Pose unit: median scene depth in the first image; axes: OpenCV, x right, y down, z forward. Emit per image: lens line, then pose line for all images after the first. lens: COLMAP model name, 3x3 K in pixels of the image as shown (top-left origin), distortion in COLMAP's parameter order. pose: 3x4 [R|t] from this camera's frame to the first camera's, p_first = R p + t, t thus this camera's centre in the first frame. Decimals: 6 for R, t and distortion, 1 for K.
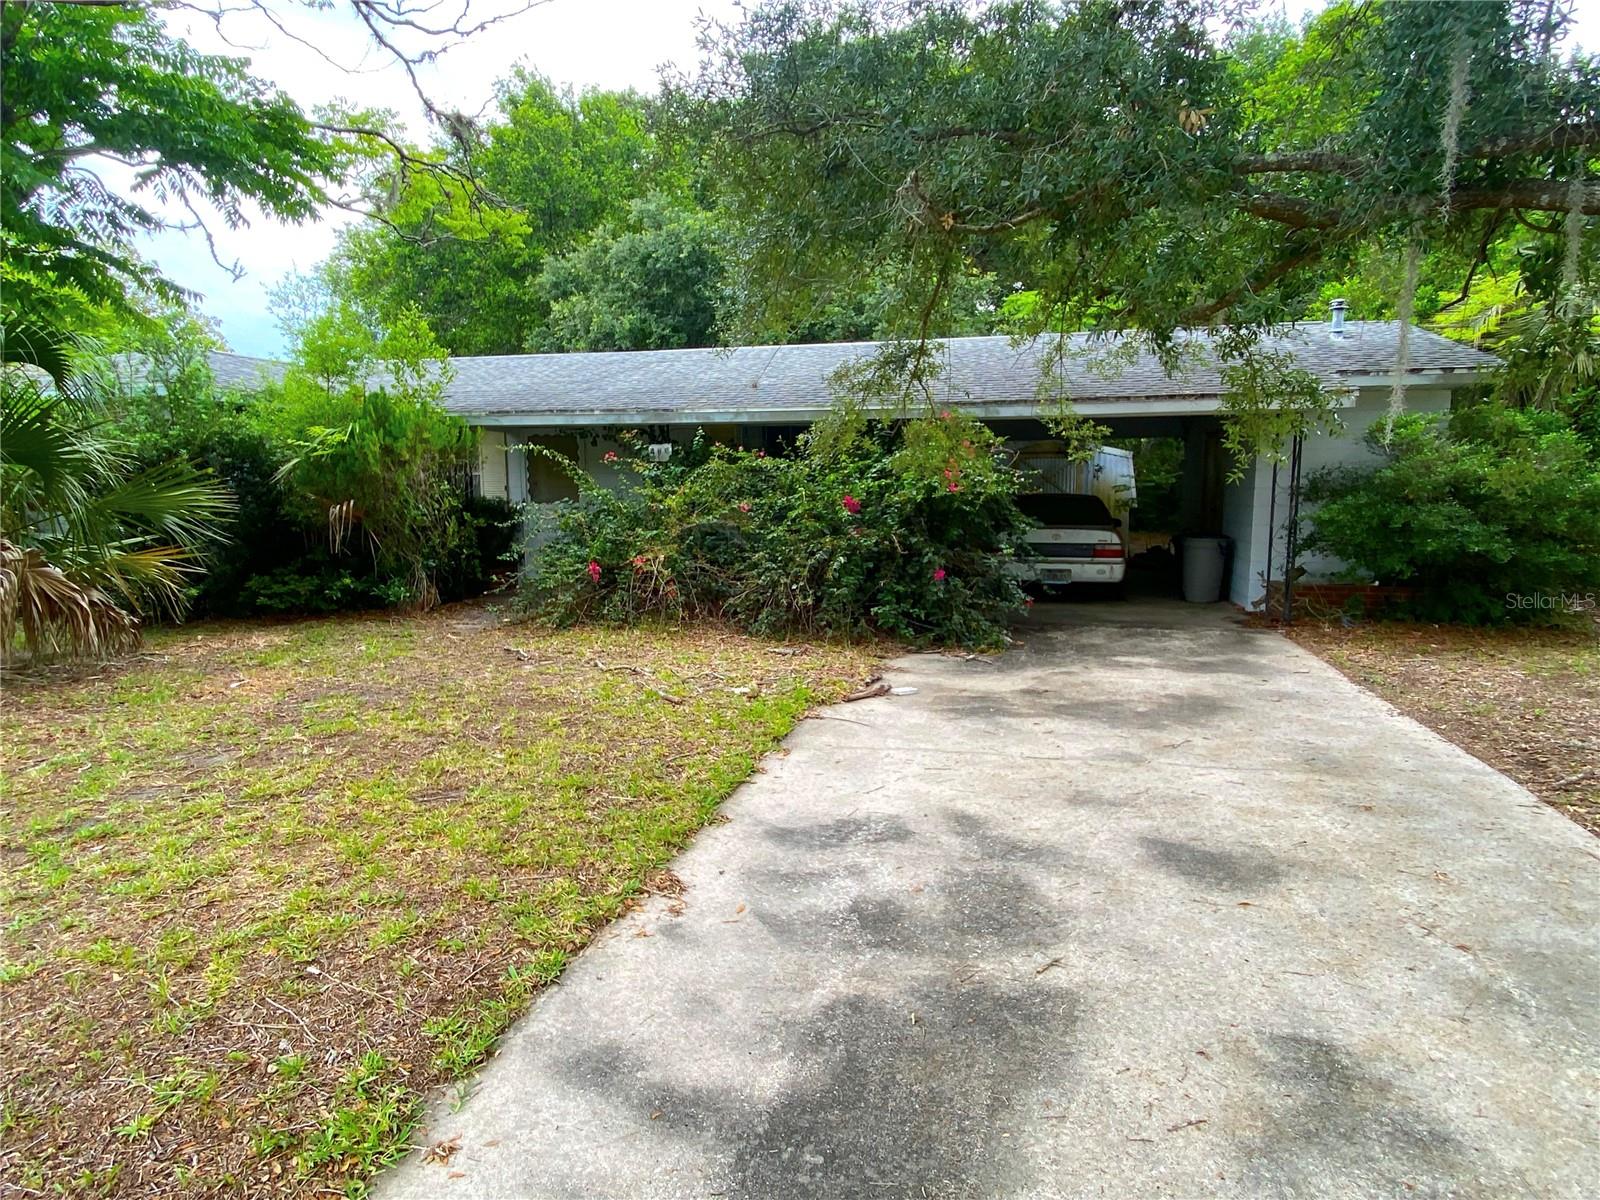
lens RADIAL K [[863.8, 0, 800.0], [0, 863.8, 600.0], [0, 0, 1]] dist [0.001669, -0.000596]
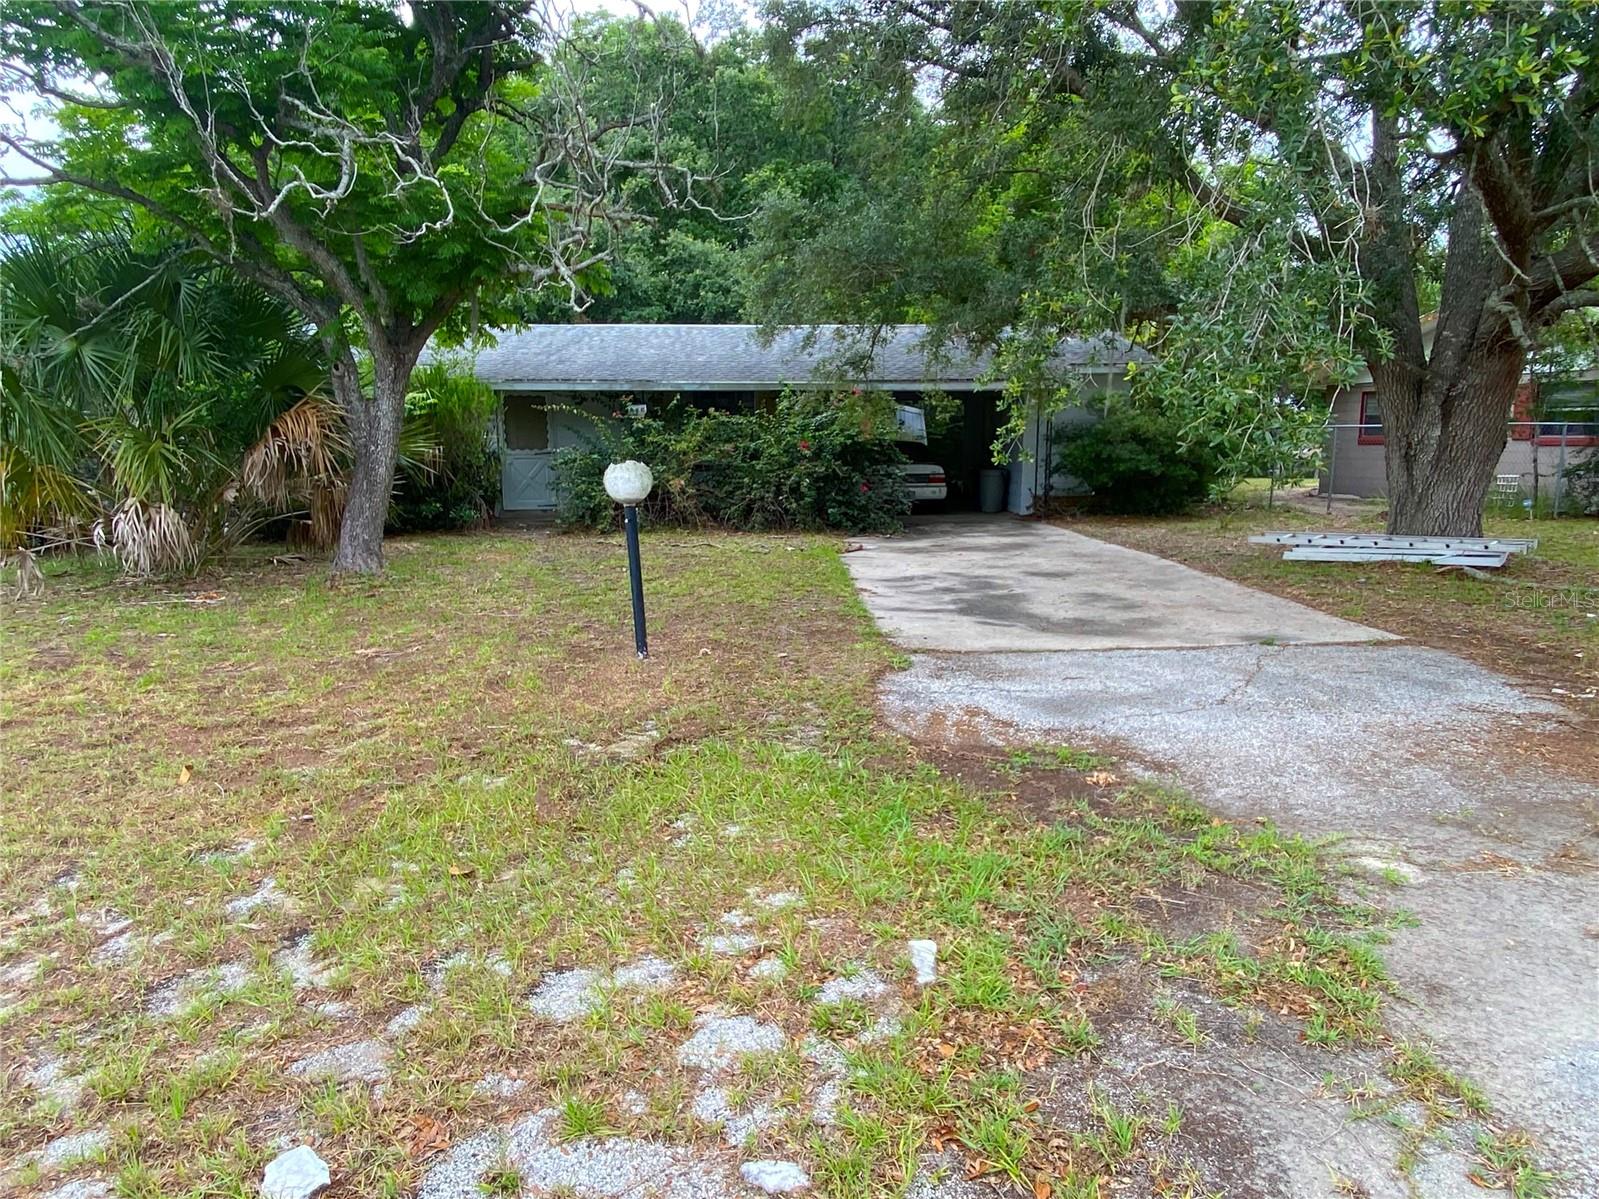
lens RADIAL K [[863.3, 0, 799.5], [0, 863.3, 599.5], [0, 0, 1]] dist [0.001669, -0.000596]
pose [[0.962562, -0.053522, 0.265726, -0.315606], [0.039414, 0.997530, 0.058149, 0.063239], [-0.268182, -0.045498, 0.962293, -0.437192]]
